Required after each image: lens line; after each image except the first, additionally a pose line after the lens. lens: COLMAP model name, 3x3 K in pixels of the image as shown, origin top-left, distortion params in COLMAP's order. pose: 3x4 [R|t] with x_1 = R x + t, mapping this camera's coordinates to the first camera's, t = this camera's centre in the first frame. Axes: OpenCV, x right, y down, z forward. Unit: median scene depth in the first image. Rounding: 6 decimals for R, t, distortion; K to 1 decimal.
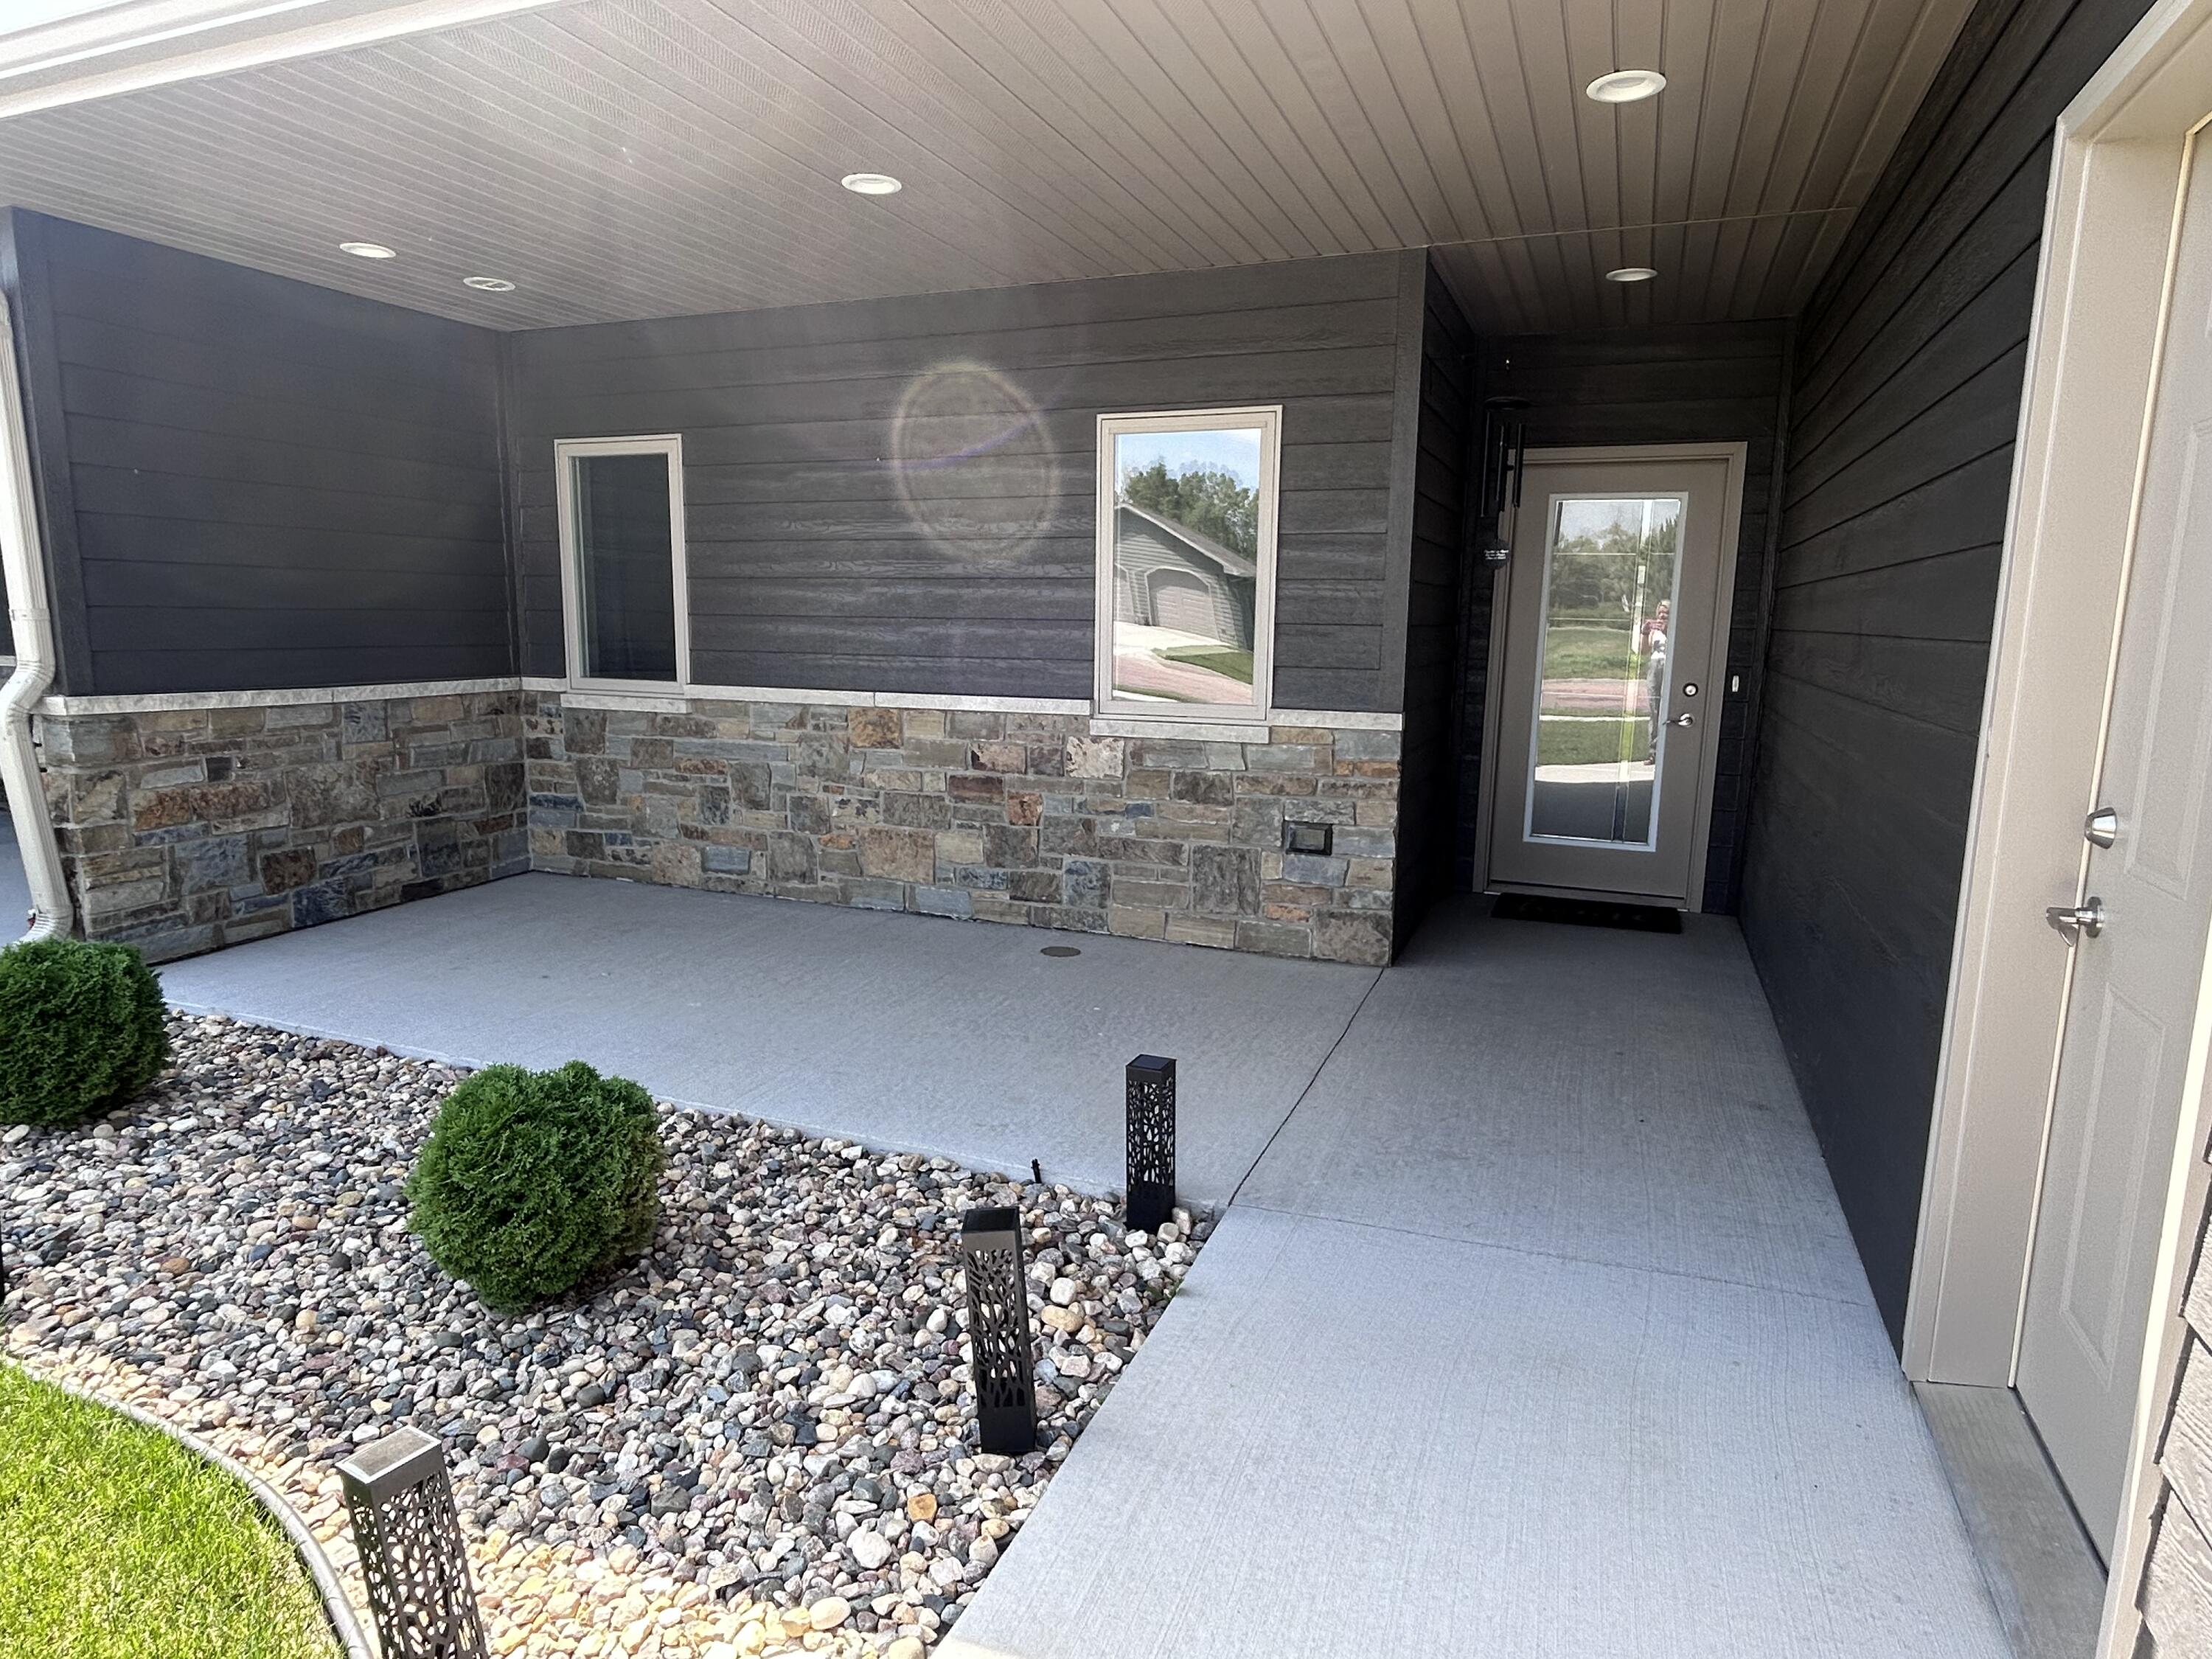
lens RADIAL K [[1308.5, 0, 1106.0], [0, 1308.5, 829.5], [0, 0, 1]] dist [0.001669, -0.000127]
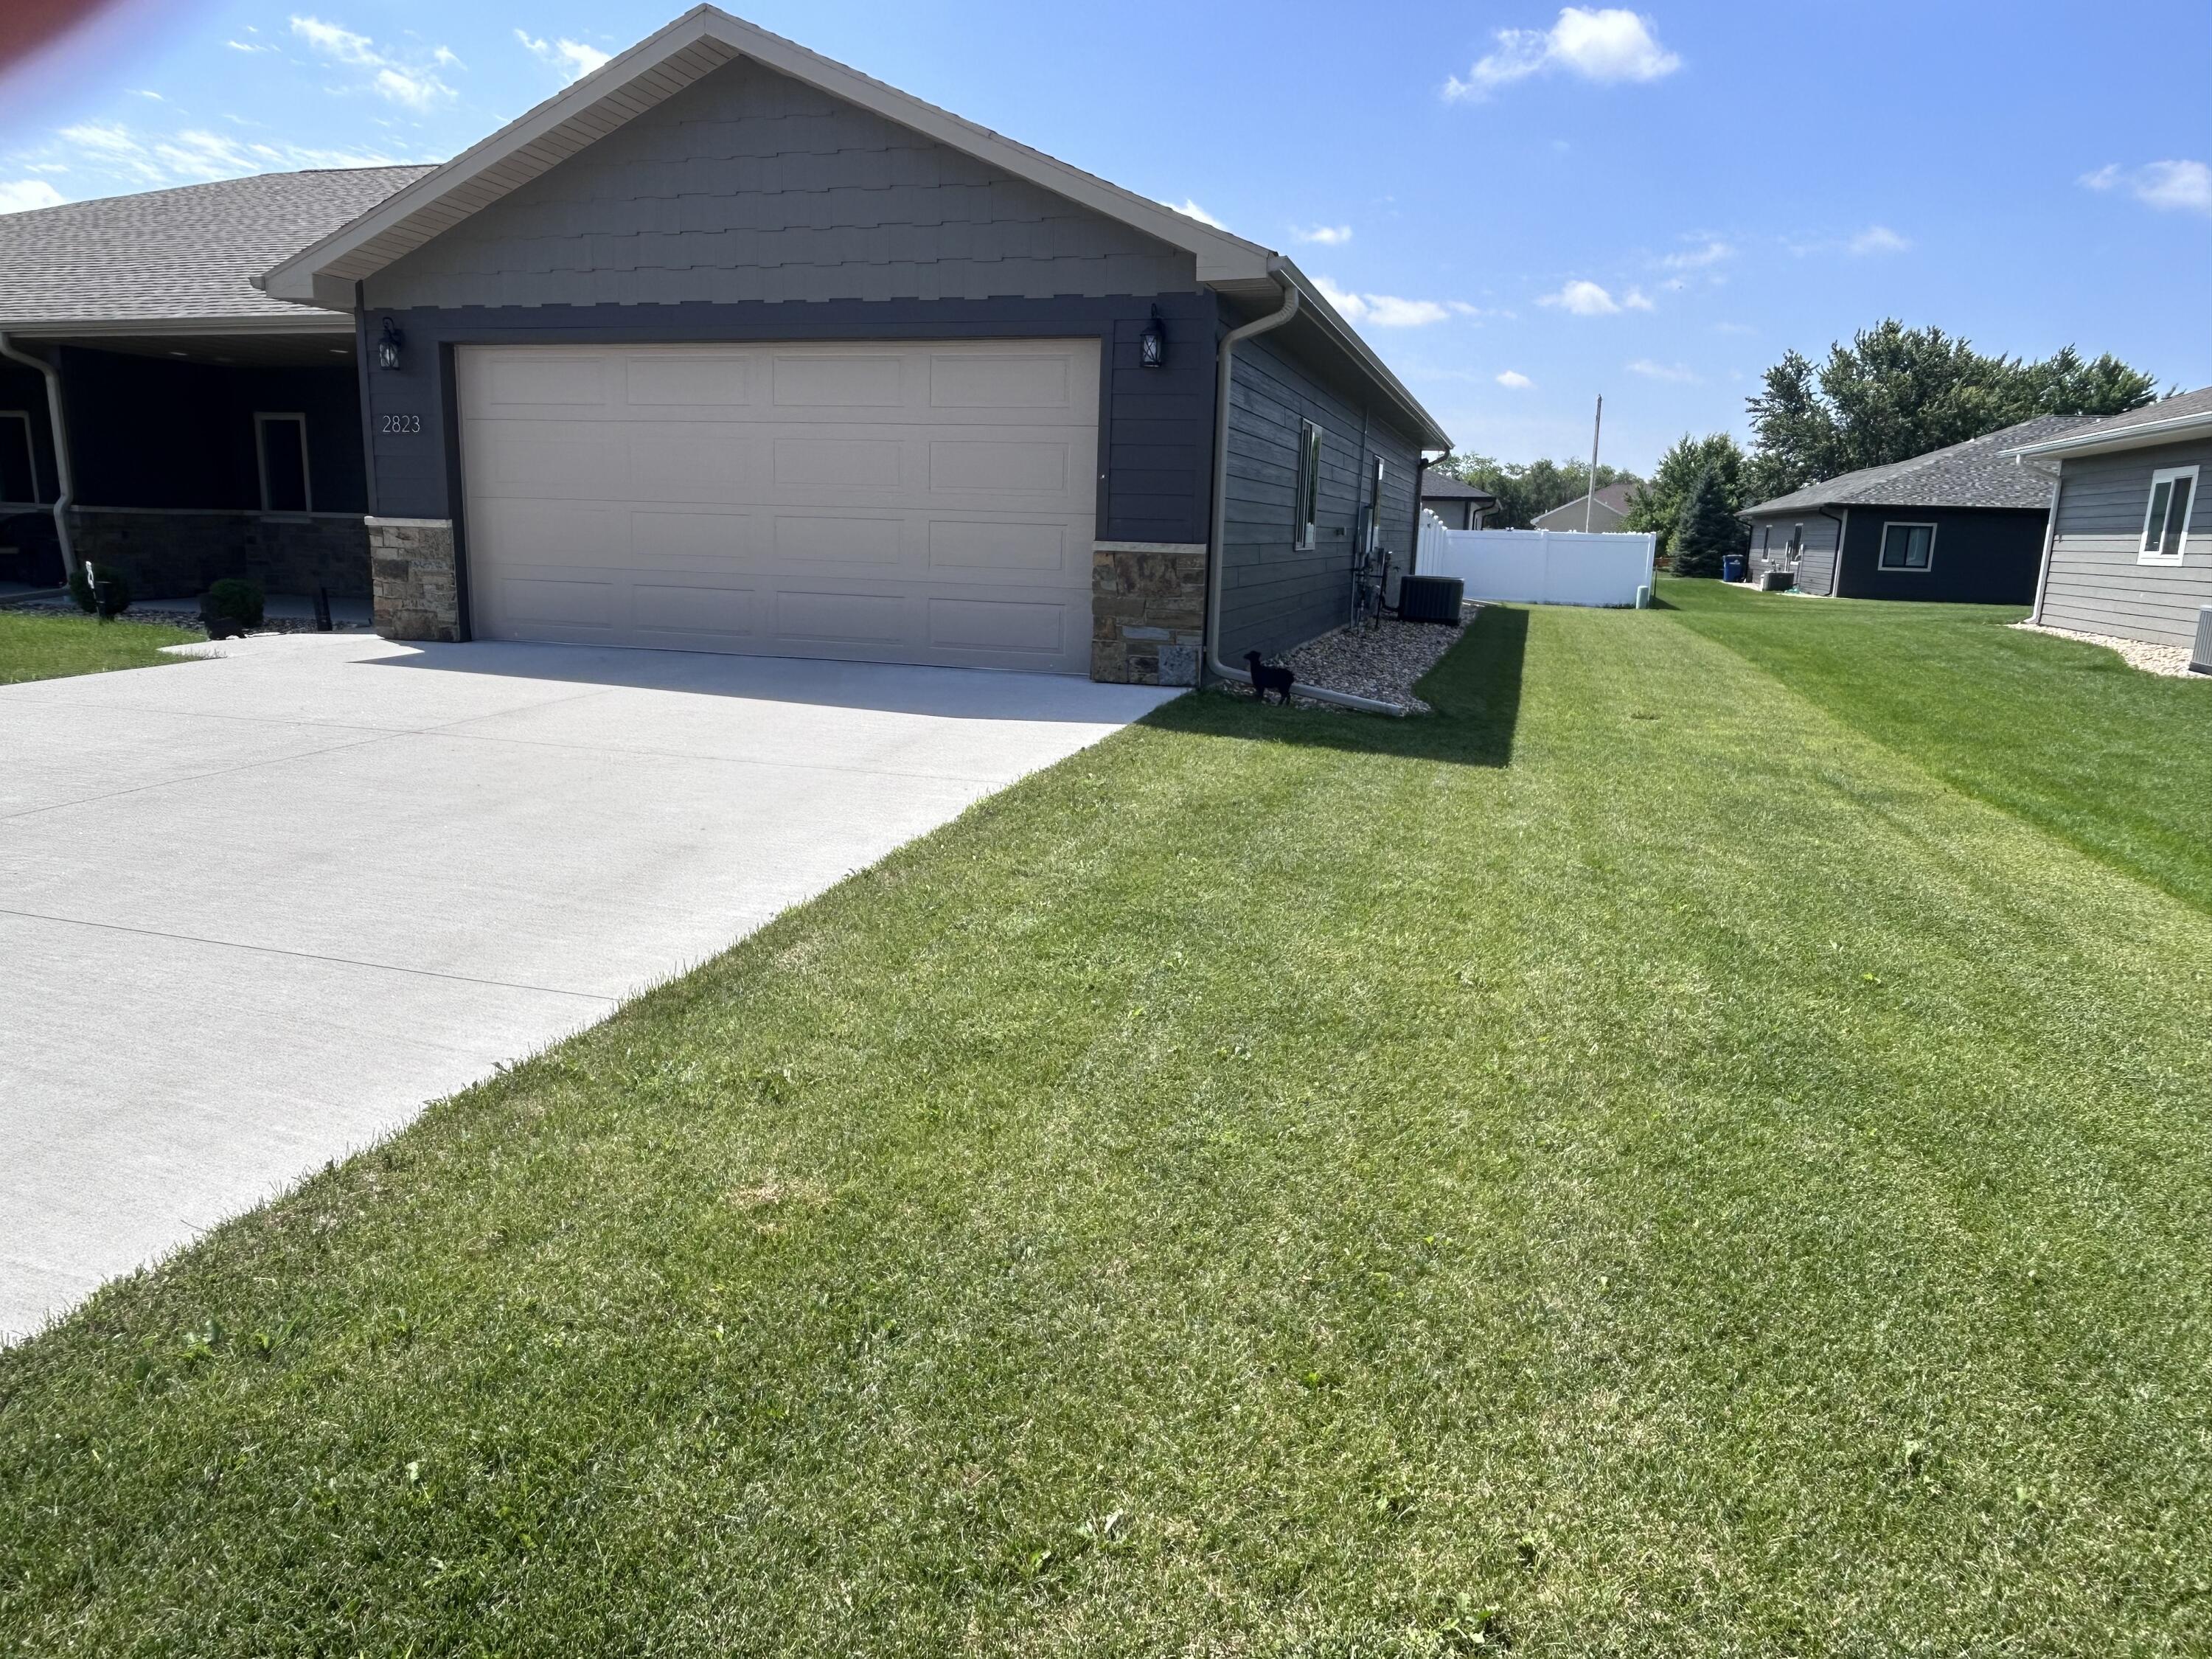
lens RADIAL K [[1409.1, 0, 1109.5], [0, 1409.1, 801.3], [0, 0, 1]] dist [-0.007708, -0.001263]
pose [[0.995500, -0.007151, 0.094496, 1.025594], [0.004309, 0.999533, 0.030244, 0.399383], [-0.094668, -0.029701, 0.995066, -1.997143]]
